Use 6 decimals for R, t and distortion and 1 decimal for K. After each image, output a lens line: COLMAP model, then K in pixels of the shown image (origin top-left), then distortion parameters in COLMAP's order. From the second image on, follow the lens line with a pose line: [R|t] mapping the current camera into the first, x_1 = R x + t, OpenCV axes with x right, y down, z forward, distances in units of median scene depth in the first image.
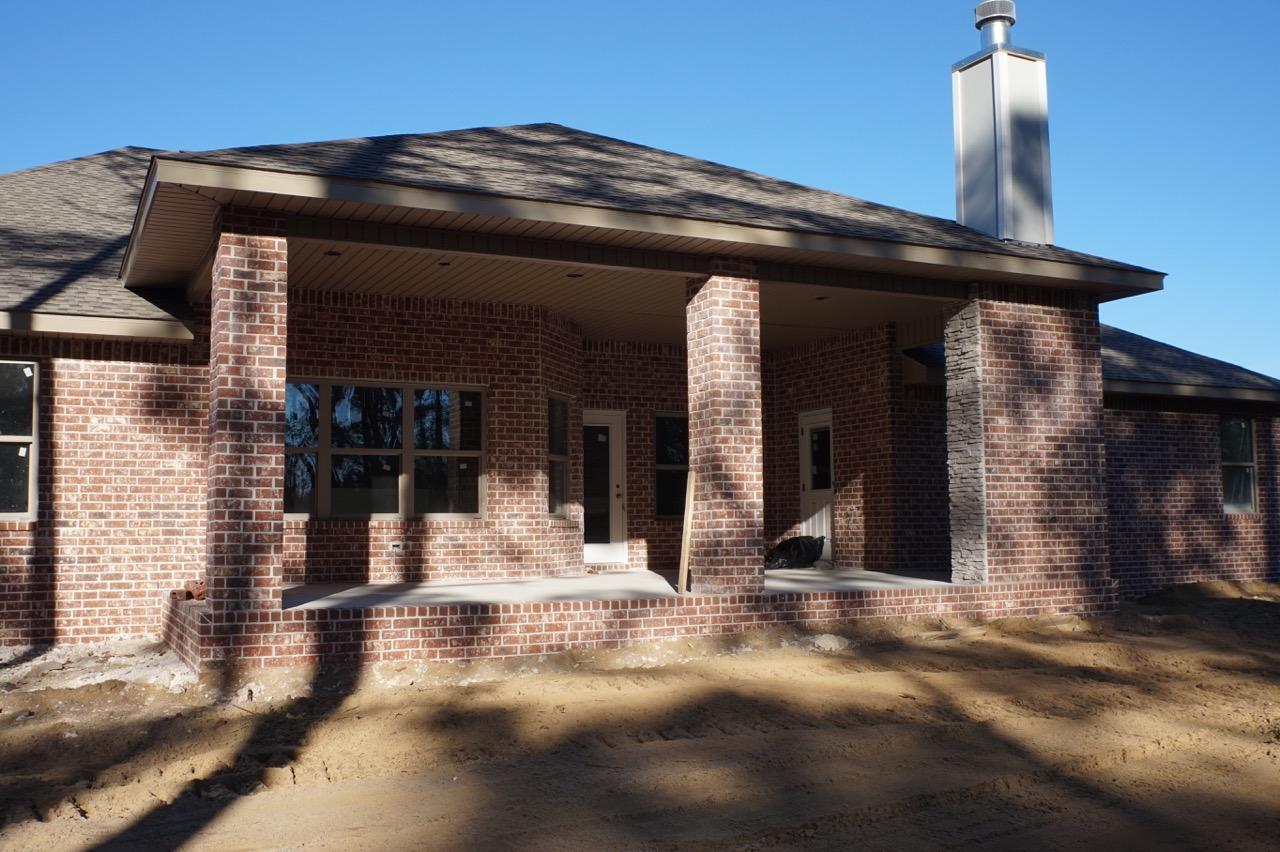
lens RADIAL K [[1205.0, 0, 641.4], [0, 1205.0, 428.0], [0, 0, 1]] dist [-0.005846, 0.000000]
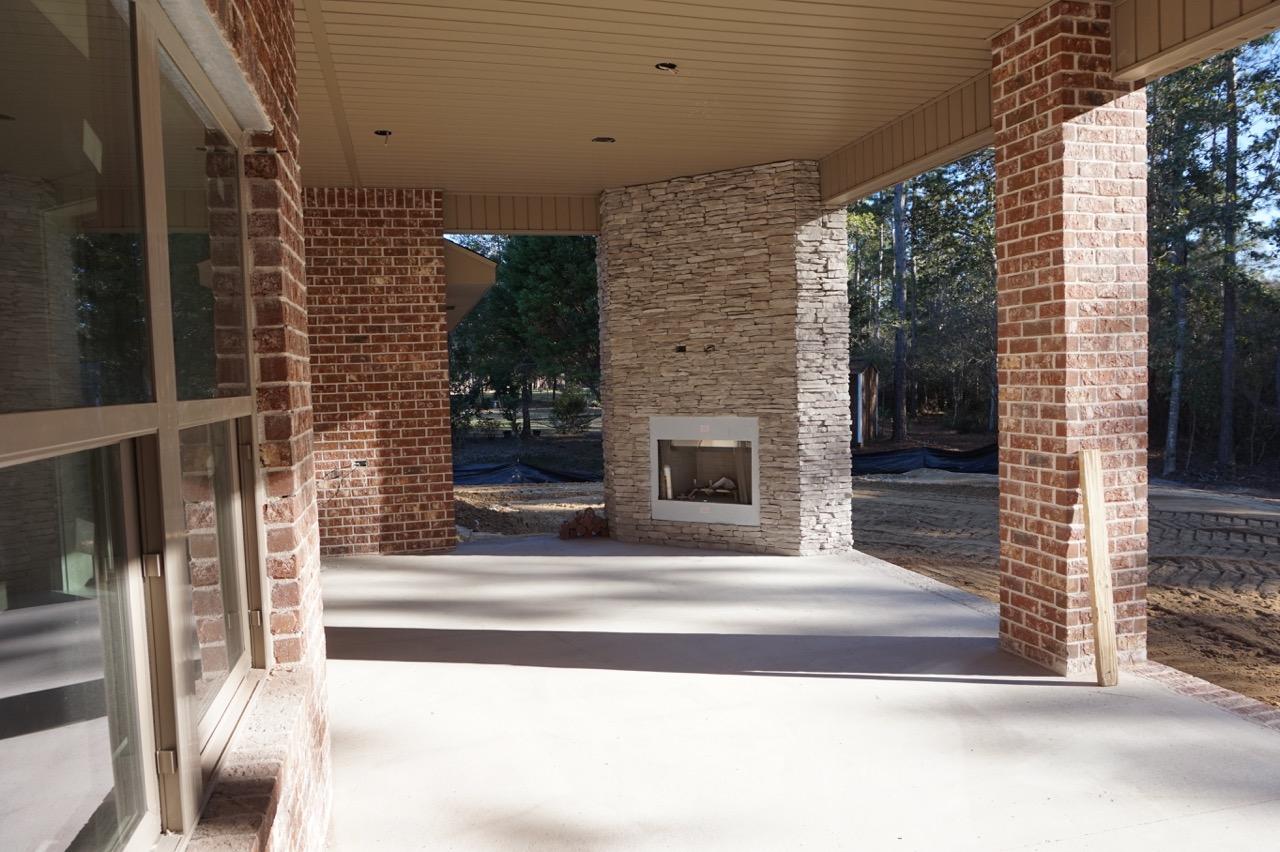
lens RADIAL K [[865.9, 0, 641.2], [0, 865.9, 423.3], [0, 0, 1]] dist [-0.032959, 0.015974]
pose [[0.202076, -0.047249, 0.978229, -0.323841], [-0.053911, 0.996784, 0.059282, 0.011687], [-0.977885, -0.064717, 0.198879, 0.993314]]
